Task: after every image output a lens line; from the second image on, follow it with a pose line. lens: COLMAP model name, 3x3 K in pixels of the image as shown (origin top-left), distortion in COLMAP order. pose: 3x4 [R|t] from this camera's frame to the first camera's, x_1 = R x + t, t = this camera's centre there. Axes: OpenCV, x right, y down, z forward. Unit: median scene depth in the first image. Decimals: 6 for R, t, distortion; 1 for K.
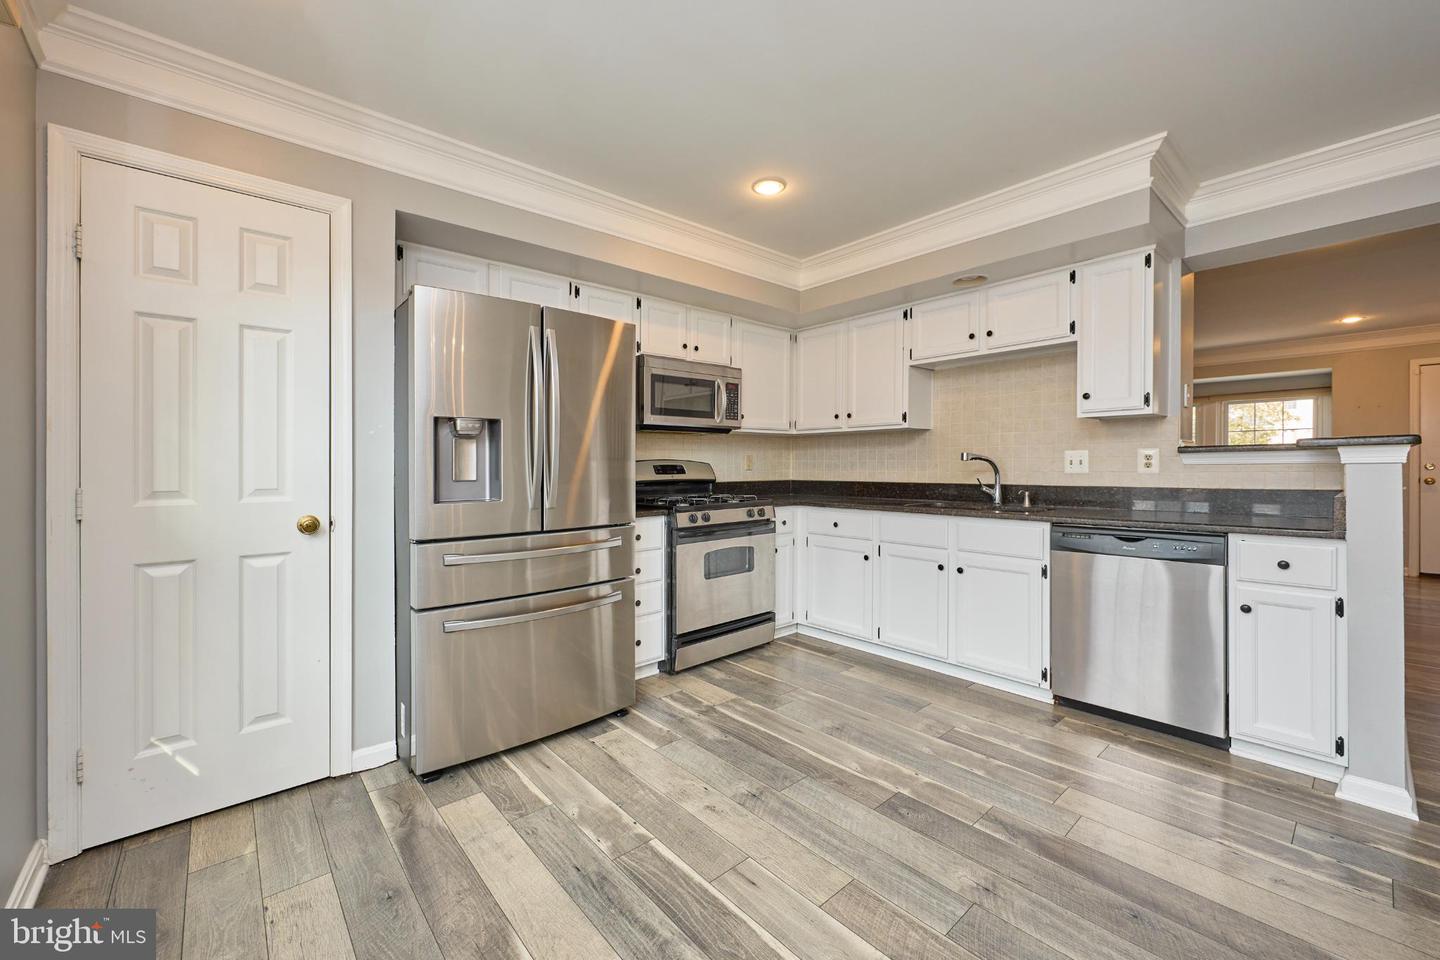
lens RADIAL K [[576.1, 0, 722.8], [0, 576.1, 468.3], [0, 0, 1]] dist [-0.002749, -0.000994]
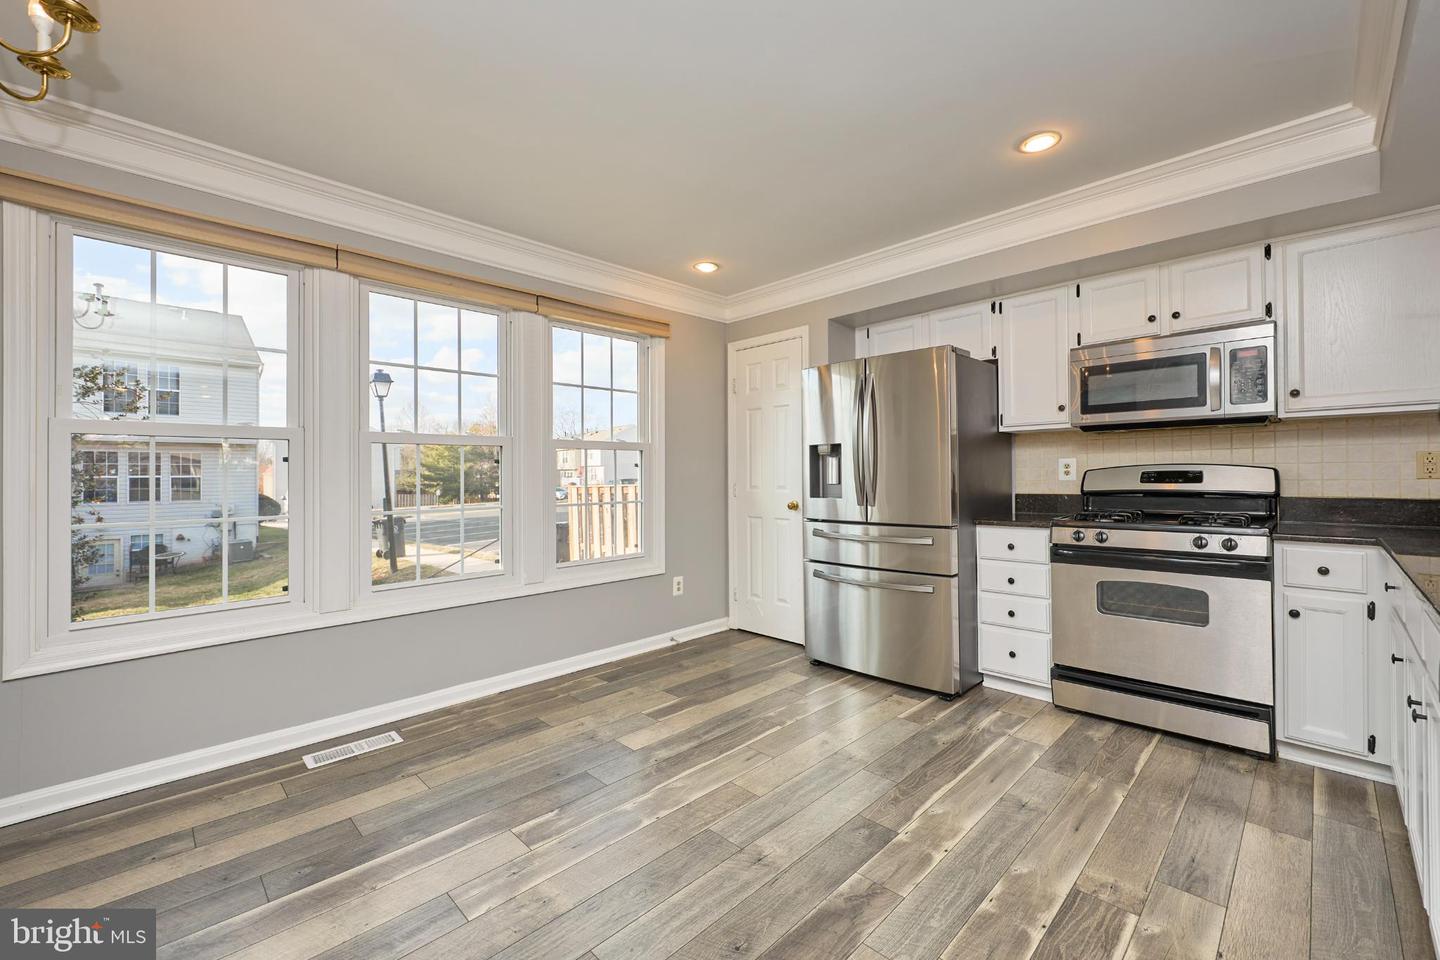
lens RADIAL K [[592.5, 0, 717.7], [0, 592.5, 472.5], [0, 0, 1]] dist [0.002036, 0.000251]
pose [[0.053242, 0.003401, -0.998576, 0.935604], [0.006887, 0.999969, 0.003773, -0.015882], [0.998558, -0.007078, 0.053217, 0.501614]]
